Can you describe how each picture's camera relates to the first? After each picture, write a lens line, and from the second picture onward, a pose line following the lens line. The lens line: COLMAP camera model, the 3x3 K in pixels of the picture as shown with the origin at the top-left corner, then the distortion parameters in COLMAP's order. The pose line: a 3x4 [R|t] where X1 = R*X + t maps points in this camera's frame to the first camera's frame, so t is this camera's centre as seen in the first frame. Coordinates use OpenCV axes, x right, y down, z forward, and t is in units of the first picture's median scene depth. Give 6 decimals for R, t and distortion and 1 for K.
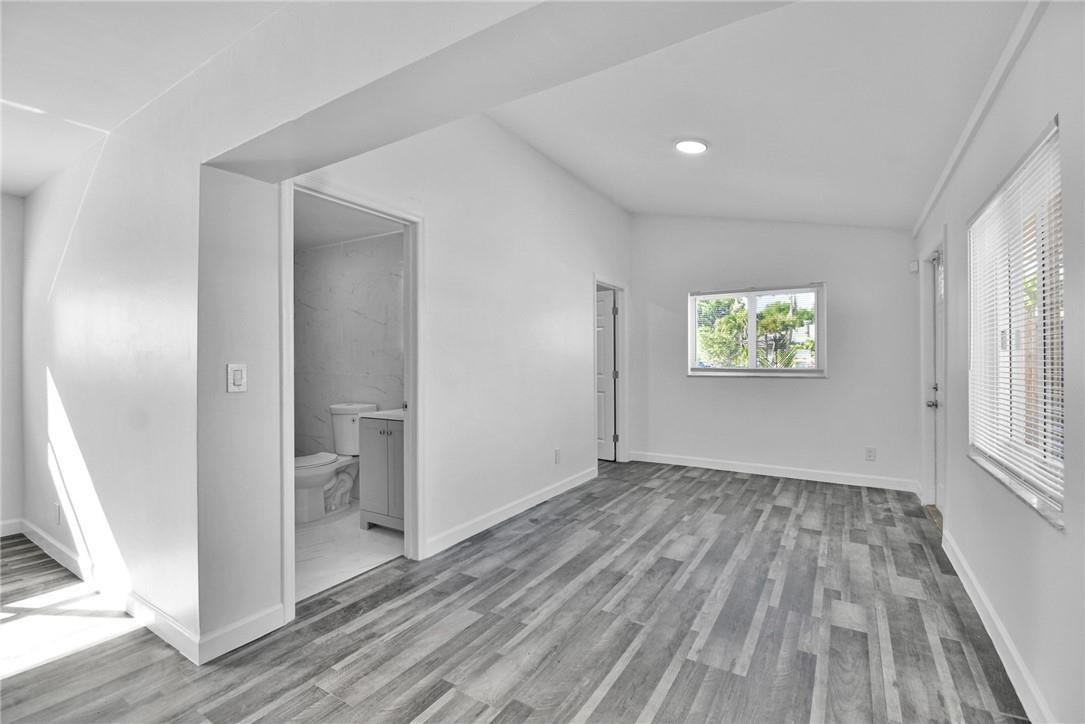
lens RADIAL K [[488.3, 0, 547.3], [0, 488.3, 362.3], [0, 0, 1]] dist [0.018940, -0.026186]
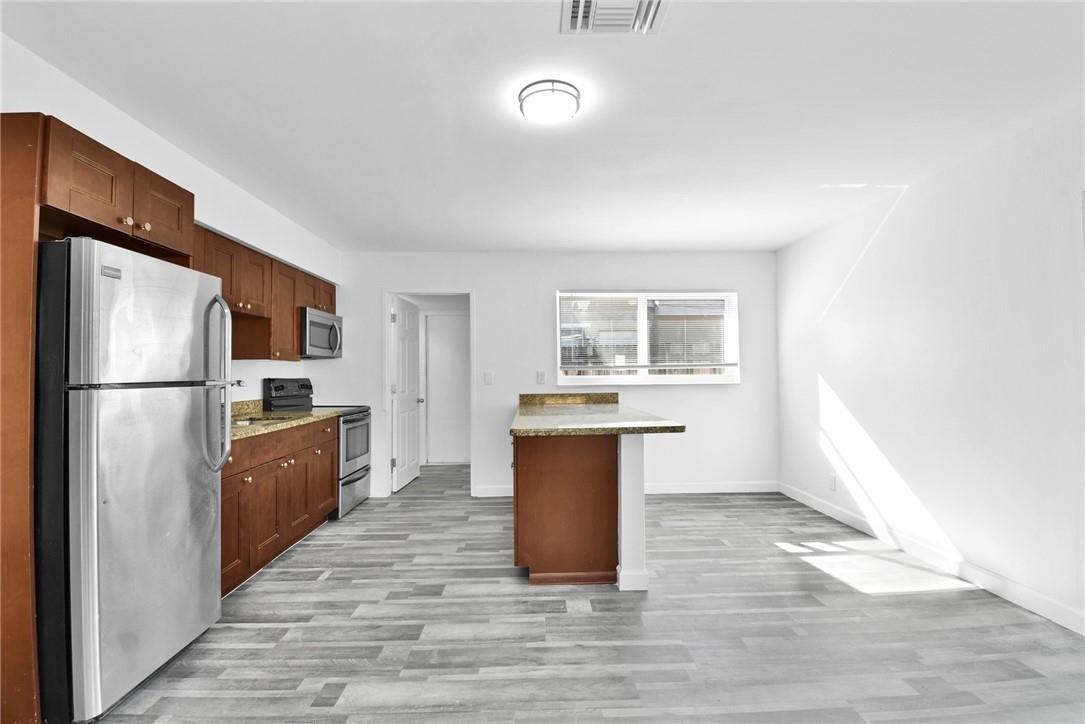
lens RADIAL K [[488.3, 0, 547.3], [0, 488.3, 362.3], [0, 0, 1]] dist [0.018940, -0.026186]
pose [[0.554534, -0.015971, -0.832007, -0.160927], [0.001289, 0.999831, -0.018333, 0.002324], [0.832160, 0.009094, 0.554461, -0.209538]]
